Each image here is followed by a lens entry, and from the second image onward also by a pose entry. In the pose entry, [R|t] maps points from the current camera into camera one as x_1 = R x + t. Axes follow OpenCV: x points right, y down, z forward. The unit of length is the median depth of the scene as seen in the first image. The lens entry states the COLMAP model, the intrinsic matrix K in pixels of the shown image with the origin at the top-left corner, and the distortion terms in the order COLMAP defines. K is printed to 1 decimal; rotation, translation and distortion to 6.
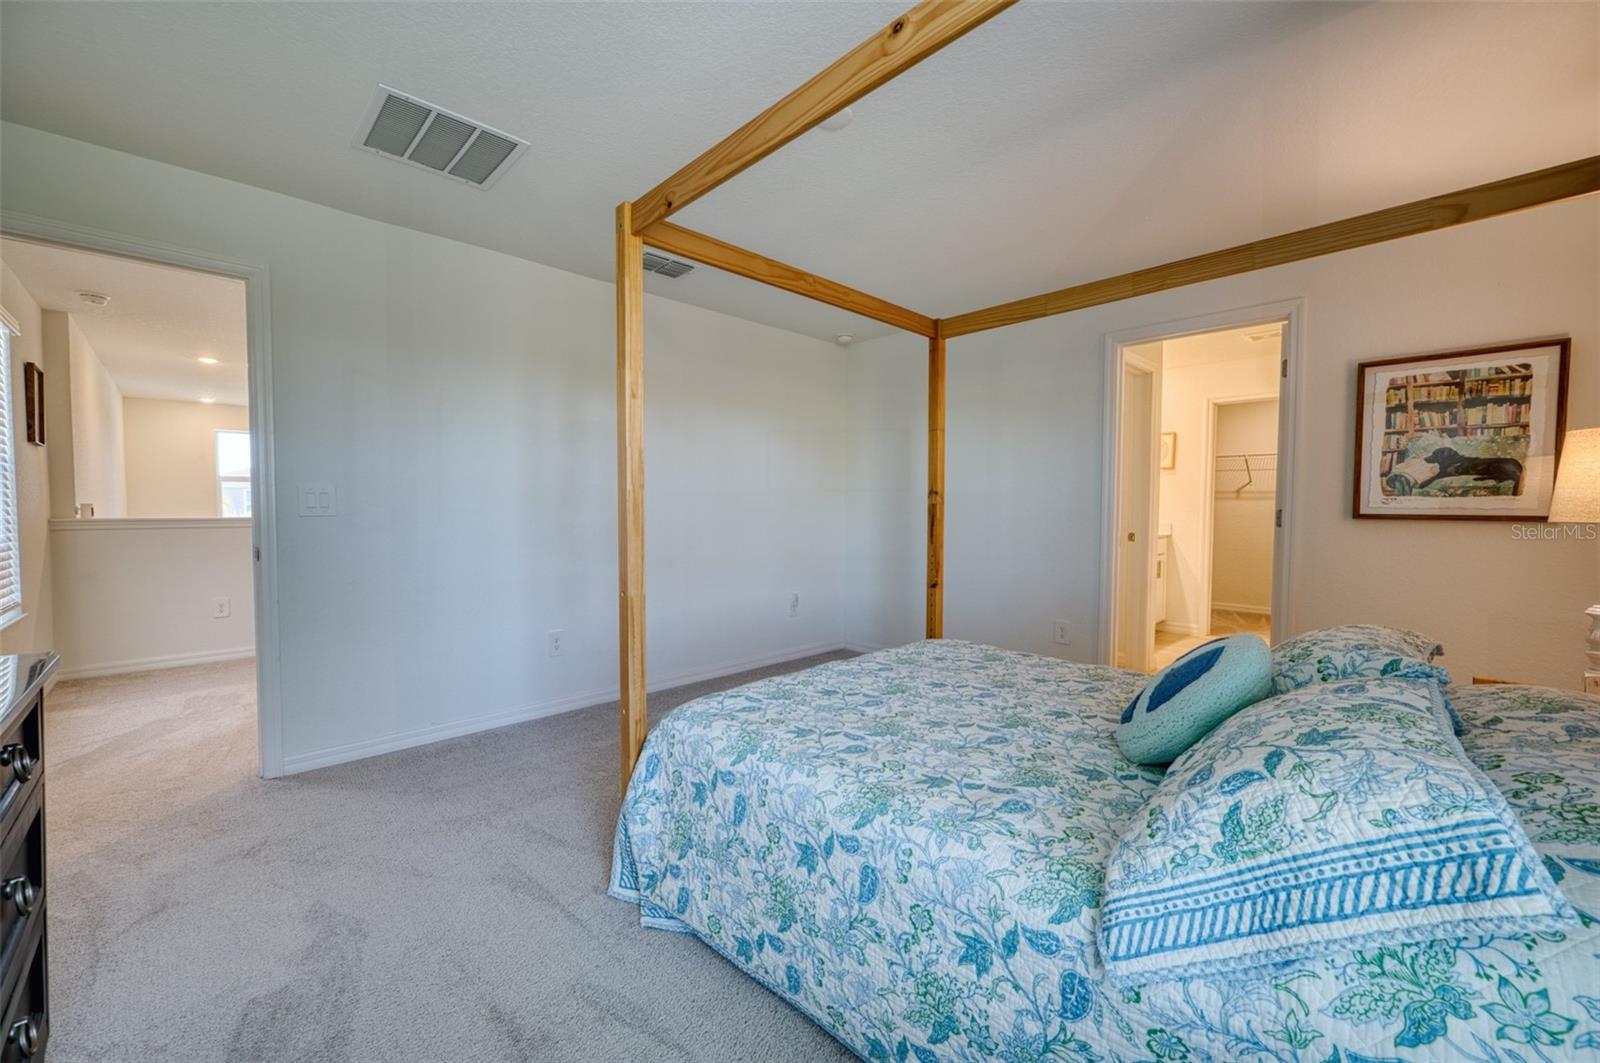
lens RADIAL K [[642.6, 0, 800.0], [0, 642.6, 531.5], [0, 0, 1]] dist [0.007204, 0.000470]
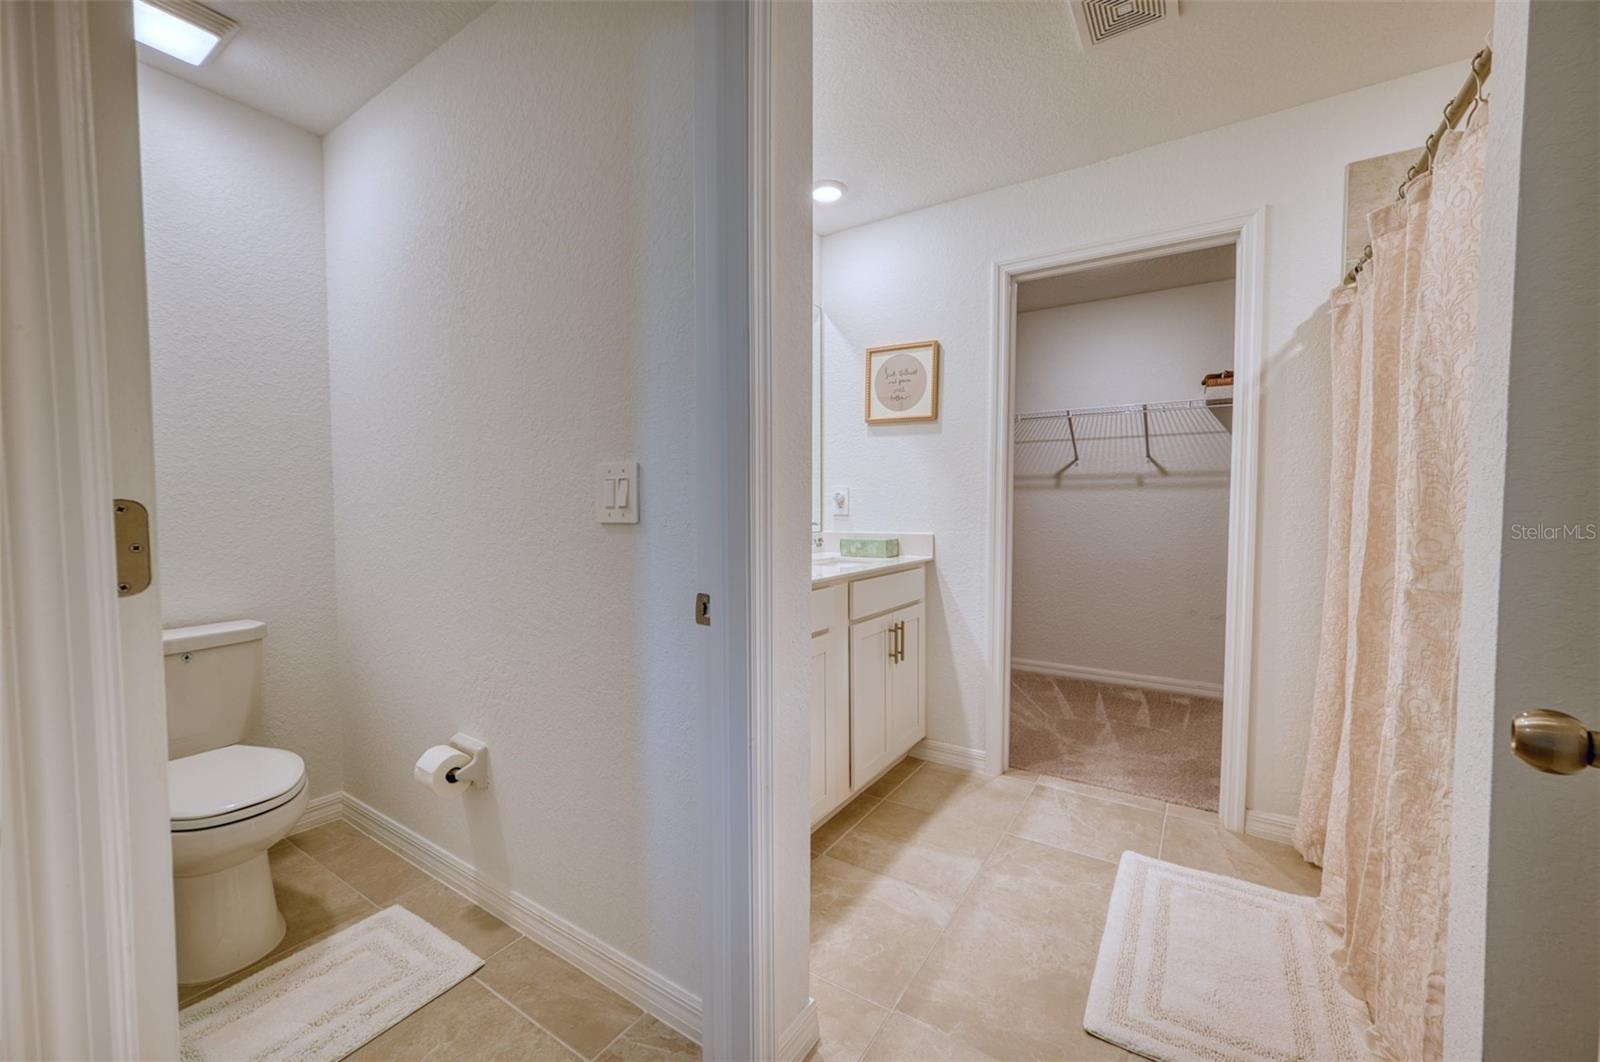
lens RADIAL K [[642.6, 0, 800.0], [0, 642.6, 531.0], [0, 0, 1]] dist [0.007204, 0.000470]
pose [[0.969900, -0.016883, 0.242919, 0.354000], [0.014369, 0.999823, 0.012118, -0.025014], [-0.243080, -0.008262, 0.969971, 0.545201]]
